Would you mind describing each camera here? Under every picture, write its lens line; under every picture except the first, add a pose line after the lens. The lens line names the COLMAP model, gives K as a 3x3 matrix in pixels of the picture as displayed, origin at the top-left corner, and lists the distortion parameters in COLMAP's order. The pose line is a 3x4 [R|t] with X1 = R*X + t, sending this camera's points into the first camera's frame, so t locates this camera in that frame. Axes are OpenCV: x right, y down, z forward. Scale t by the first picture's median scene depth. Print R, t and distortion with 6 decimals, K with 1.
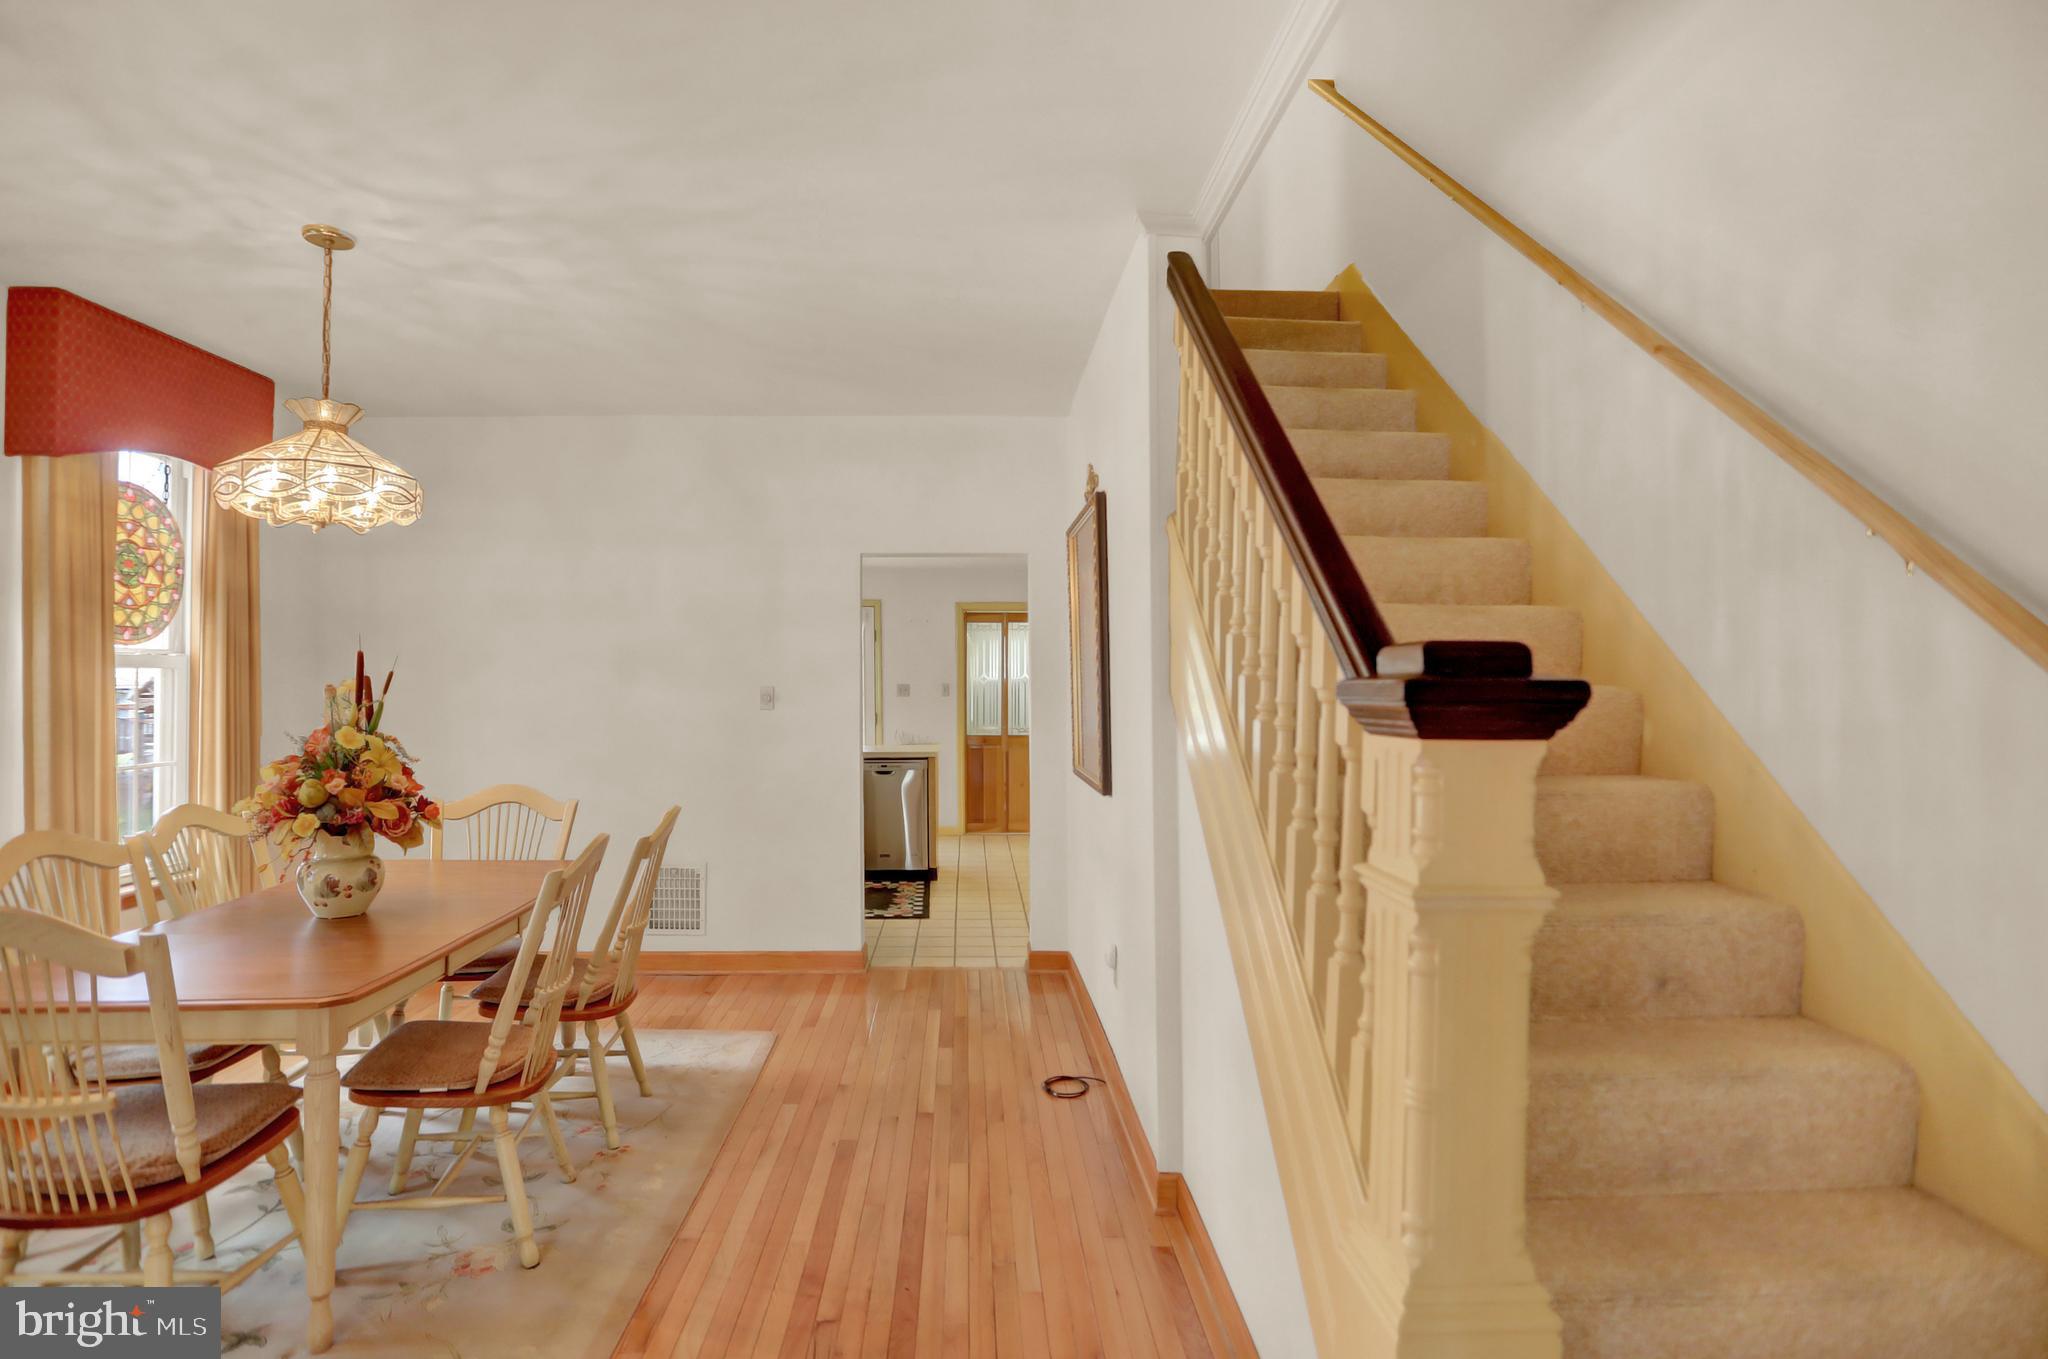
lens RADIAL K [[1039.7, 0, 1005.9], [0, 1039.7, 679.6], [0, 0, 1]] dist [-0.062268, 0.020677]
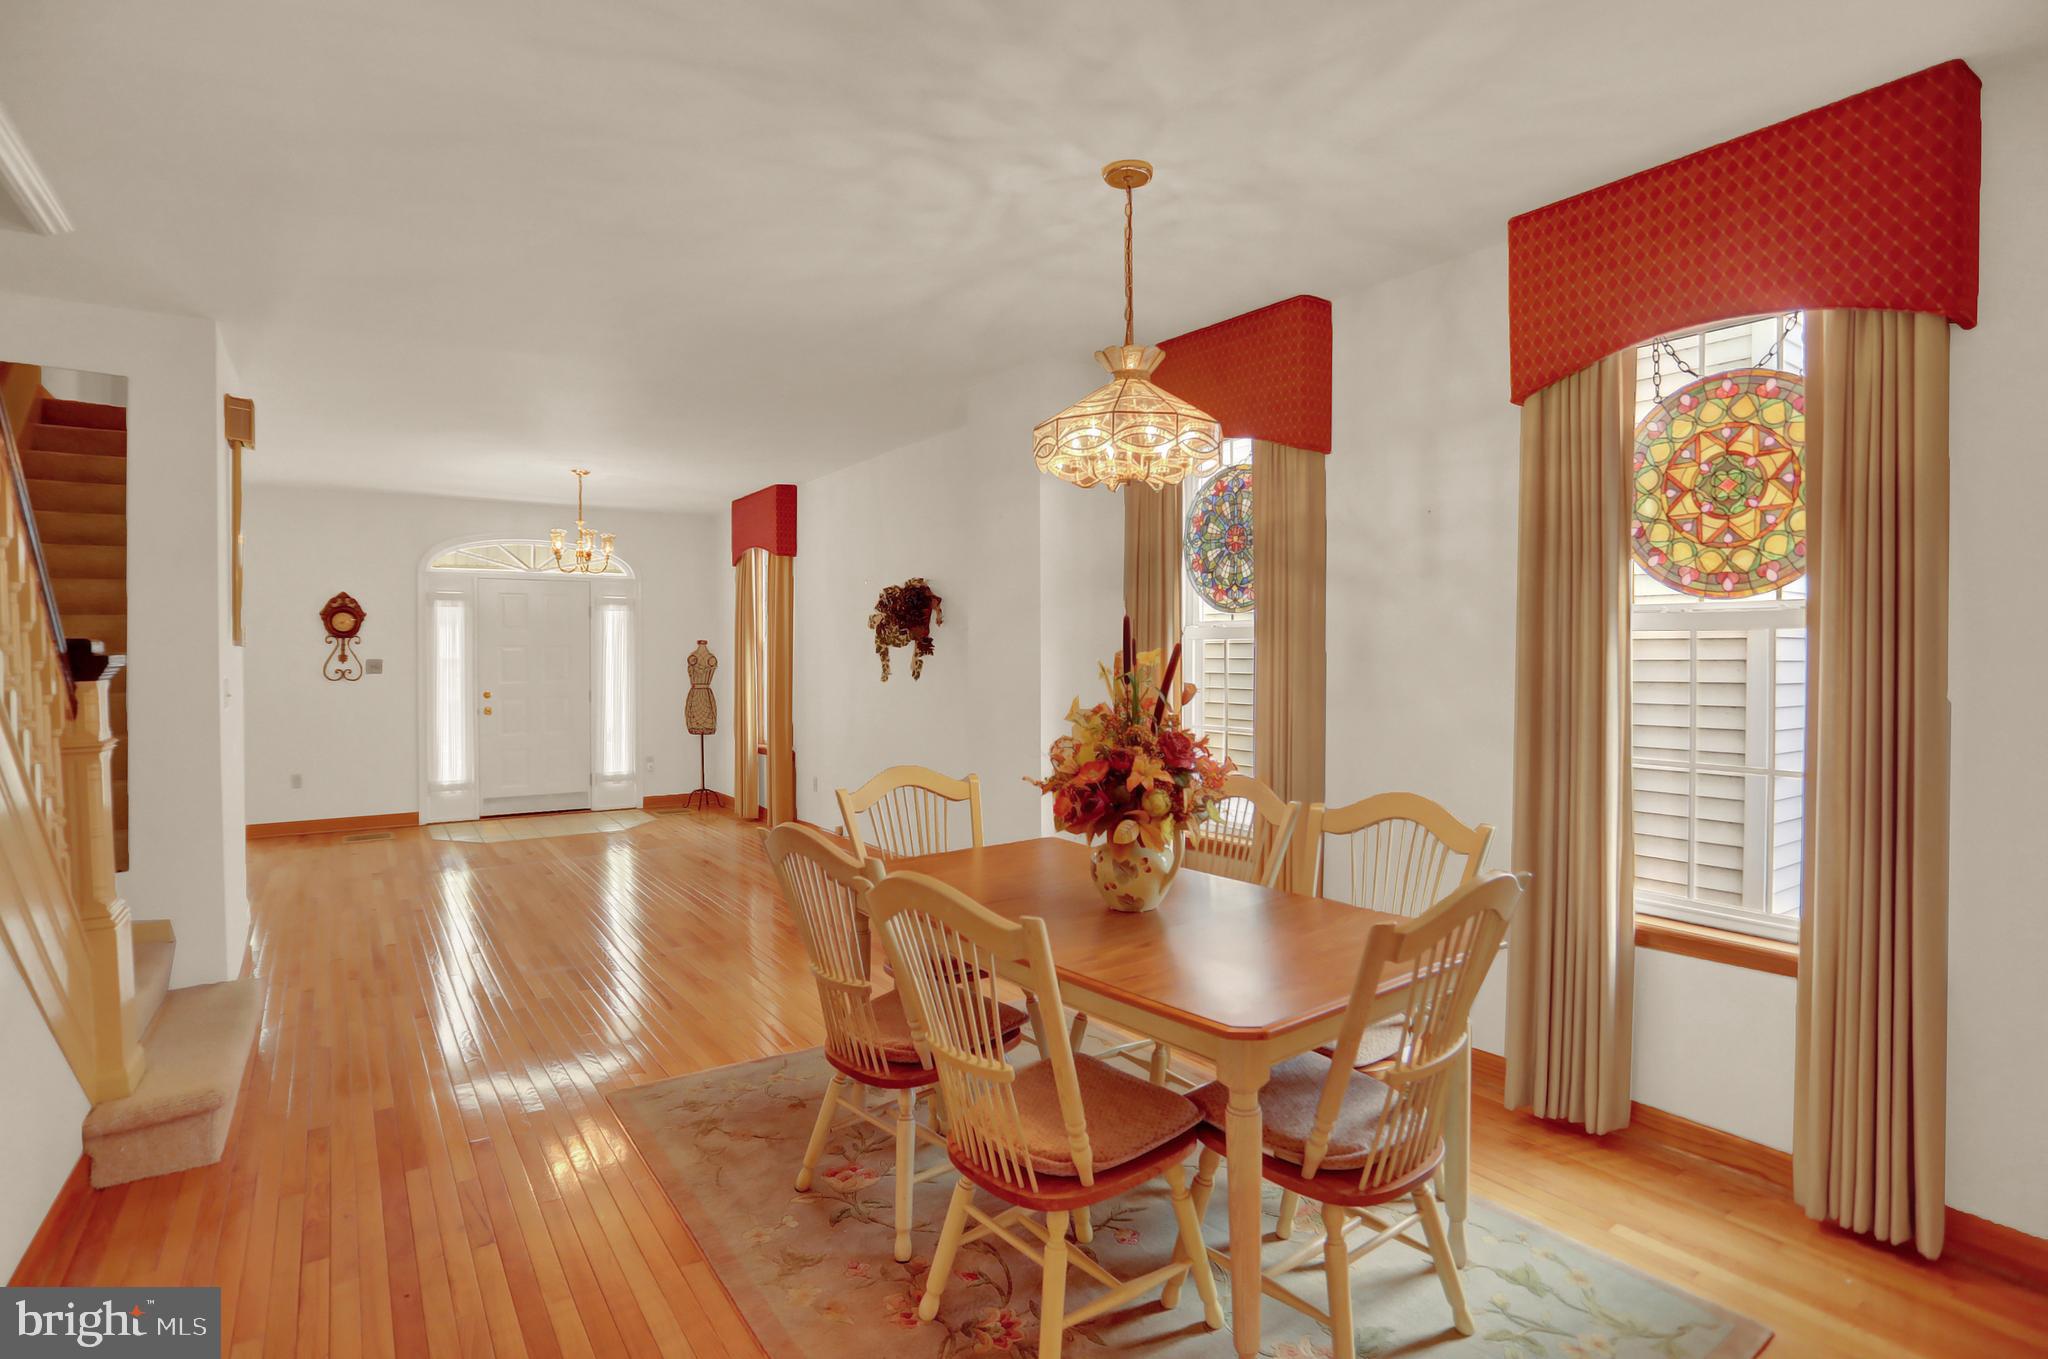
lens RADIAL K [[1039.7, 0, 1028.9], [0, 1039.7, 682.0], [0, 0, 1]] dist [-0.062268, 0.020677]
pose [[-0.856142, 0.008239, -0.516676, -0.071684], [-0.003117, 0.999772, 0.021109, 0.011818], [0.516732, 0.019683, -0.855921, 1.373871]]
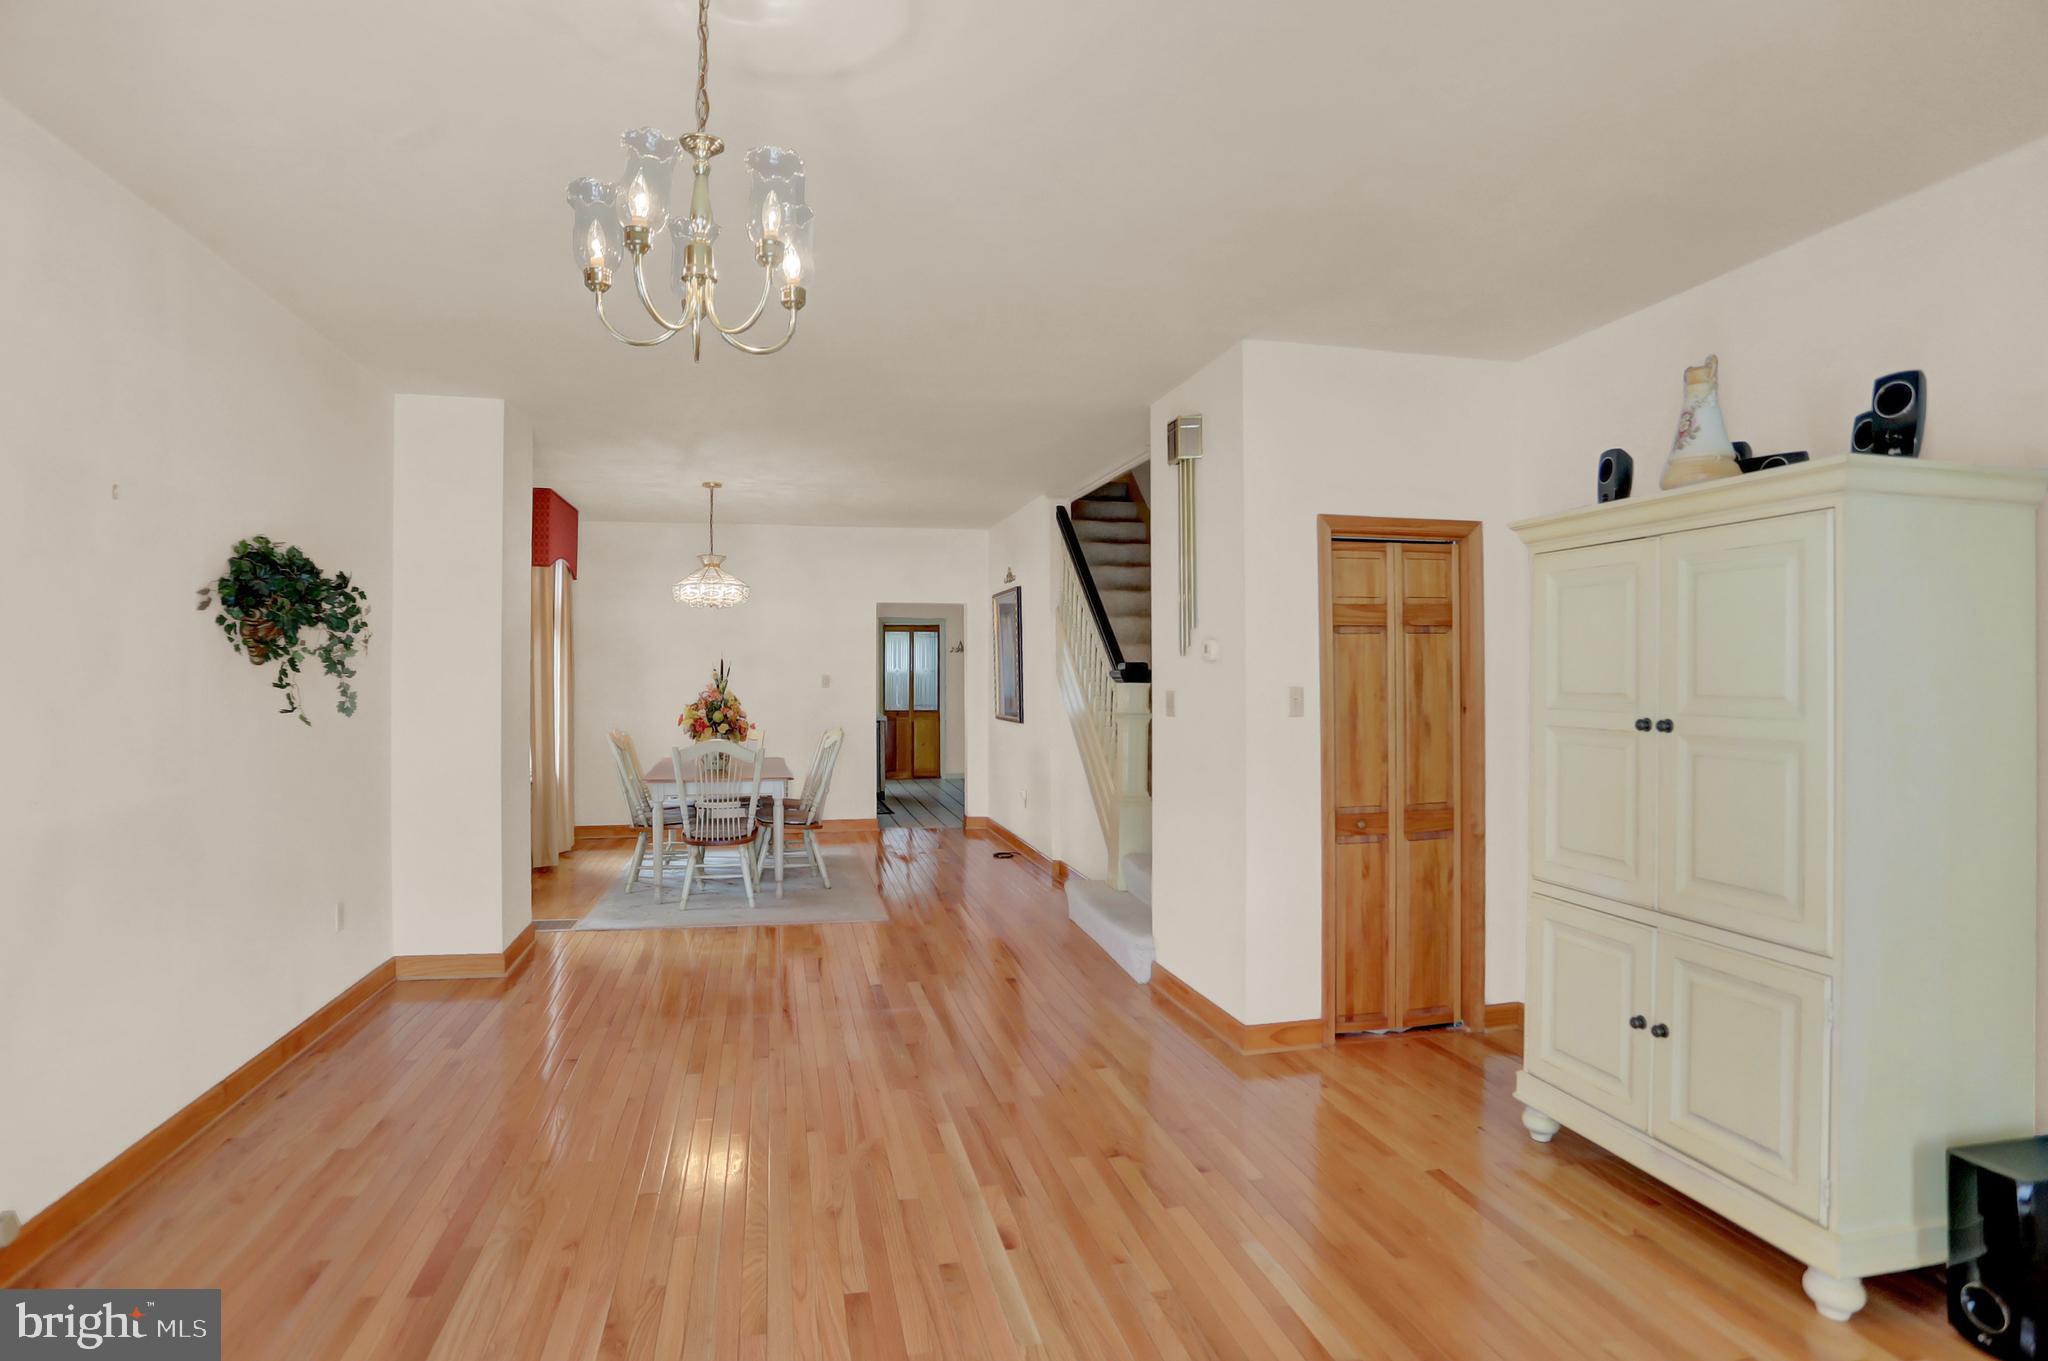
lens RADIAL K [[1039.7, 0, 1027.0], [0, 1039.7, 672.1], [0, 0, 1]] dist [-0.062268, 0.020677]
pose [[0.981602, 0.002234, 0.190927, -0.312450], [-0.002318, 0.999997, 0.000215, 0.002143], [-0.190926, -0.000653, 0.981604, -1.182989]]
